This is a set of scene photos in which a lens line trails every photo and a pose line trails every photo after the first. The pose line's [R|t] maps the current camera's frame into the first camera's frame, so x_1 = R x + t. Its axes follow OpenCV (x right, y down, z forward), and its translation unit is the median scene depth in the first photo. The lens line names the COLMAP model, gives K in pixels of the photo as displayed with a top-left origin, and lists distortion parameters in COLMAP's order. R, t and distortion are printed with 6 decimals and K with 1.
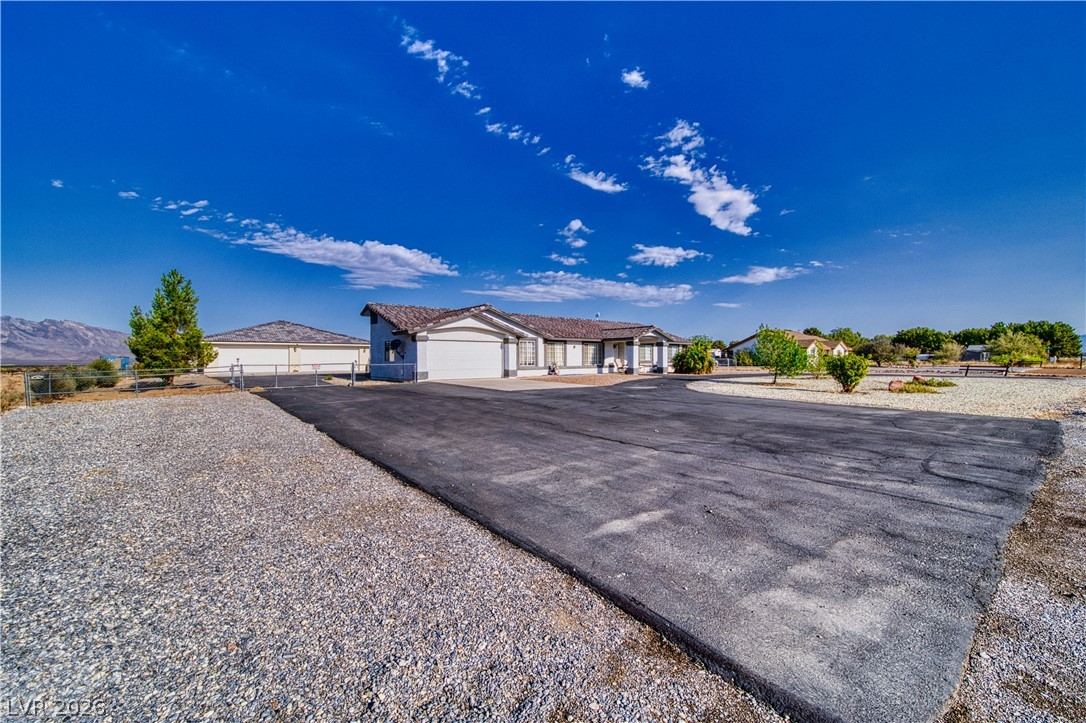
lens RADIAL K [[429.0, 0, 546.9], [0, 429.0, 405.1], [0, 0, 1]] dist [-0.003241, -0.000433]
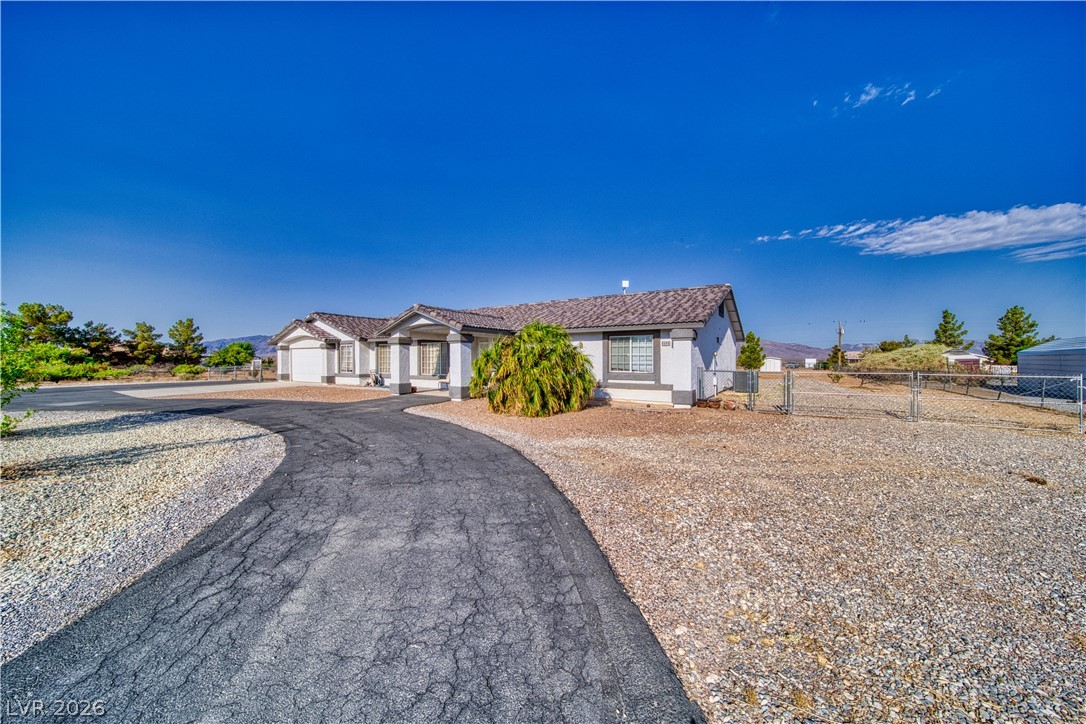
lens RADIAL K [[400.2, 0, 545.9], [0, 400.2, 386.1], [0, 0, 1]] dist [-0.000124, -0.000125]
pose [[0.252246, 0.067132, -0.965332, 0.788539], [-0.107288, 0.993380, 0.041047, -0.128199], [0.961697, 0.093214, 0.257779, 1.068313]]
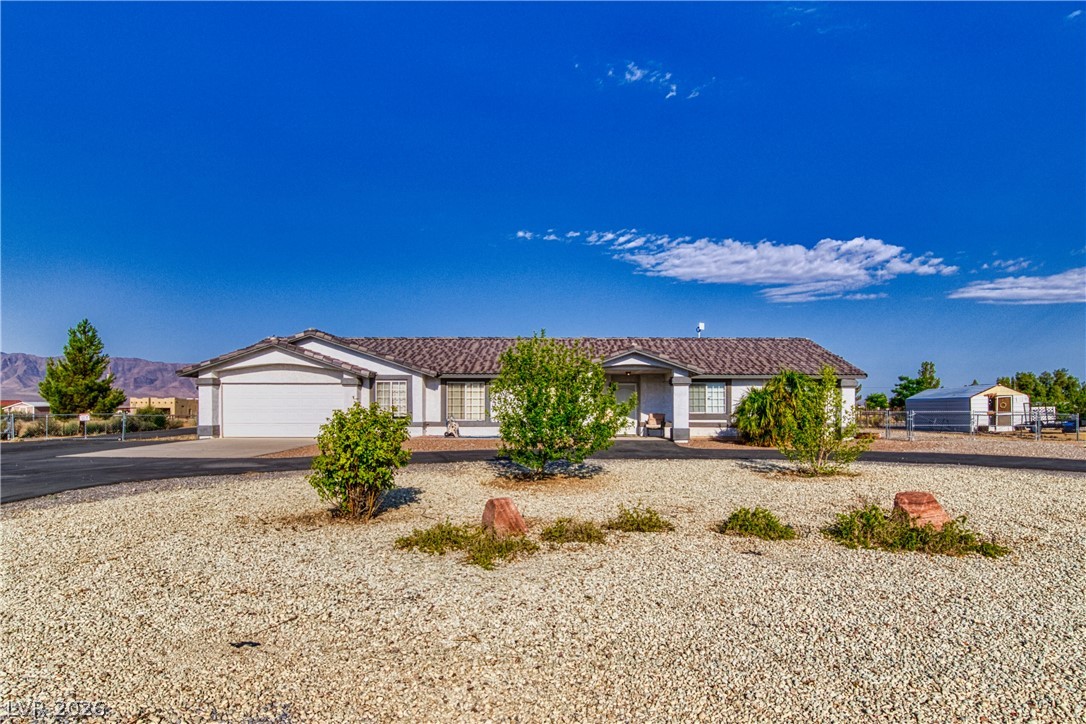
lens RADIAL K [[652.2, 0, 603.1], [0, 652.2, 424.8], [0, 0, 1]] dist [0.021721, 0.000927]
pose [[0.763427, 0.021566, -0.645533, 0.738412], [-0.075042, 0.995636, -0.055485, -0.049151], [0.641520, 0.090801, 0.761714, 0.418949]]
